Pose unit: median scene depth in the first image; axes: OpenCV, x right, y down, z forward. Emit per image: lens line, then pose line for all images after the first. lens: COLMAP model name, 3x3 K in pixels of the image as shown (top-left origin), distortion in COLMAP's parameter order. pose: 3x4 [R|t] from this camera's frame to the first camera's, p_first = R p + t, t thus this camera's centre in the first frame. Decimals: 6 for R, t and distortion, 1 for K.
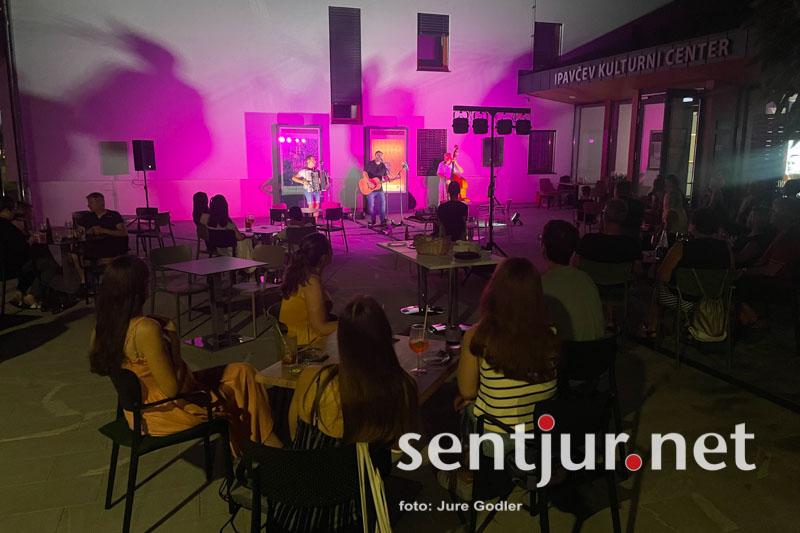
lens RADIAL K [[616.7, 0, 400.0], [0, 616.7, 266.5], [0, 0, 1]] dist [0.105495, -0.141182]
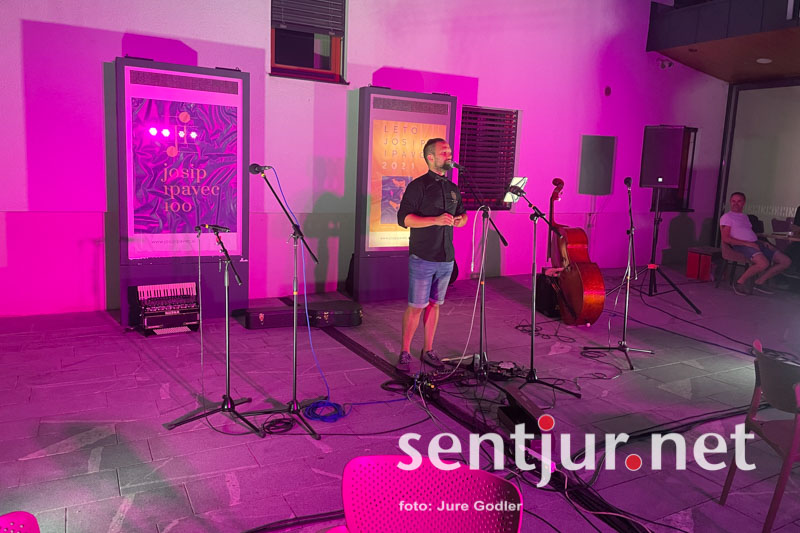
lens RADIAL K [[624.9, 0, 402.9], [0, 624.9, 255.3], [0, 0, 1]] dist [0.066316, -0.078118]
pose [[0.984570, 0.014305, 0.174408, -0.097359], [-0.006107, 0.998855, -0.047452, -0.098316], [-0.174887, 0.045655, 0.983529, 0.604648]]
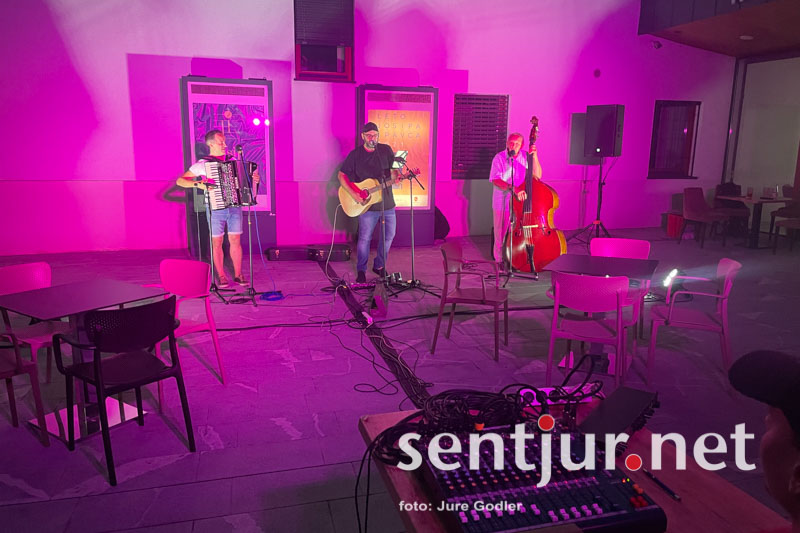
lens RADIAL K [[632.7, 0, 400.0], [0, 632.7, 266.5], [0, 0, 1]] dist [0.044187, -0.004318]
pose [[0.997923, 0.025796, -0.059035, 0.017466], [-0.025487, 0.999657, 0.005978, -0.073852], [0.059169, -0.004461, 0.998238, 0.457431]]
